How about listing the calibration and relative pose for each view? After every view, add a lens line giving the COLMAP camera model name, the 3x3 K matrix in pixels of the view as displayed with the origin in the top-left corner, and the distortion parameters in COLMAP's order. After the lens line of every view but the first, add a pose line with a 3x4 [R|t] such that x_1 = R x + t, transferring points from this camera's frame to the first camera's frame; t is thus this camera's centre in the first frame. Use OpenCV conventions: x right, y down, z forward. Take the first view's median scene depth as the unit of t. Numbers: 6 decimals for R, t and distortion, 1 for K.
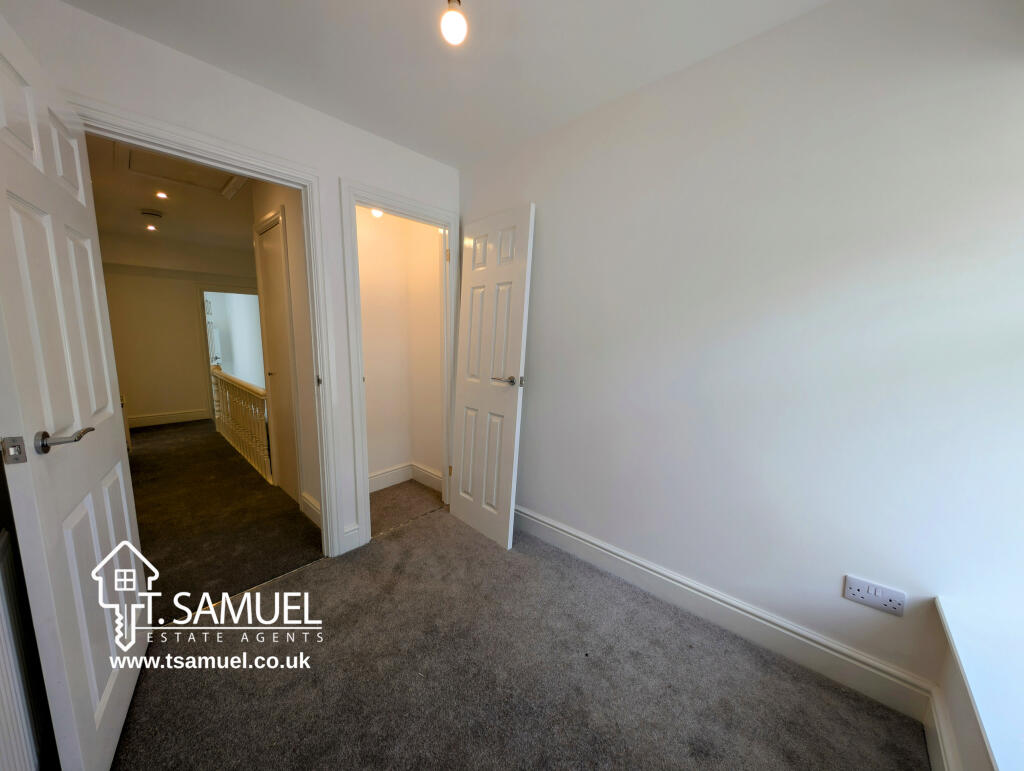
lens RADIAL K [[354.0, 0, 512.0], [0, 354.0, 385.5], [0, 0, 1]] dist [-0.000512, -0.000091]
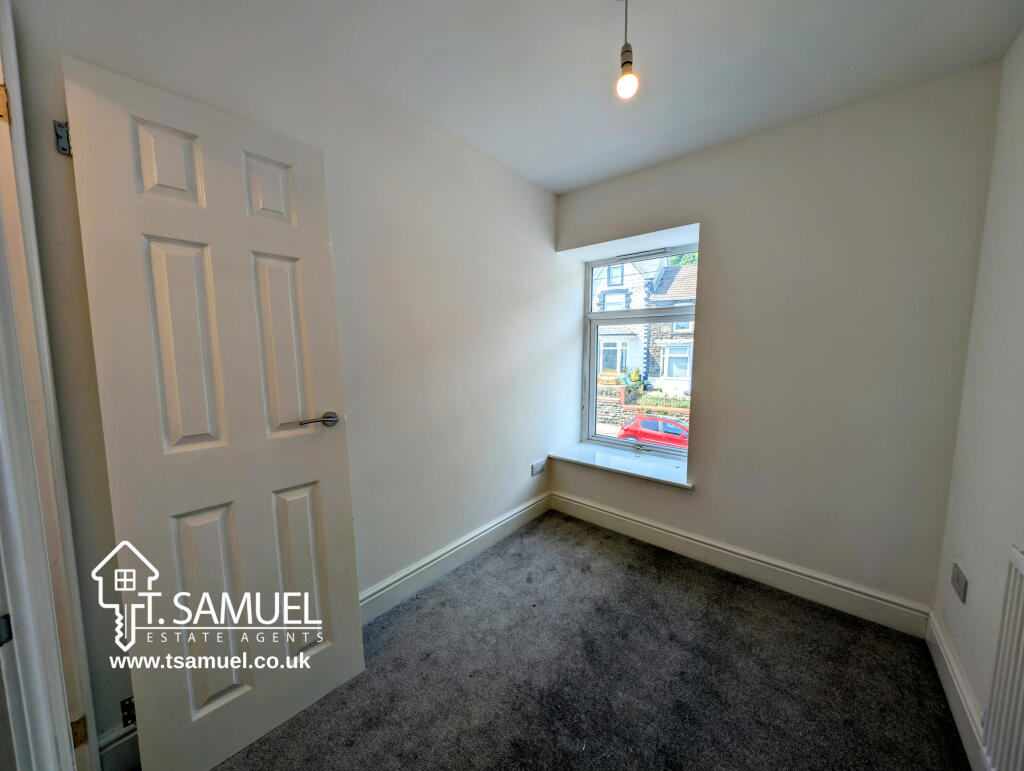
lens RADIAL K [[363.2, 0, 508.5], [0, 363.2, 386.4], [0, 0, 1]] dist [-0.000510, -0.000215]
pose [[-0.051821, -0.108834, 0.992708, -0.655926], [0.131898, 0.984590, 0.114829, -0.104139], [-0.989908, 0.136887, -0.036667, 0.693308]]
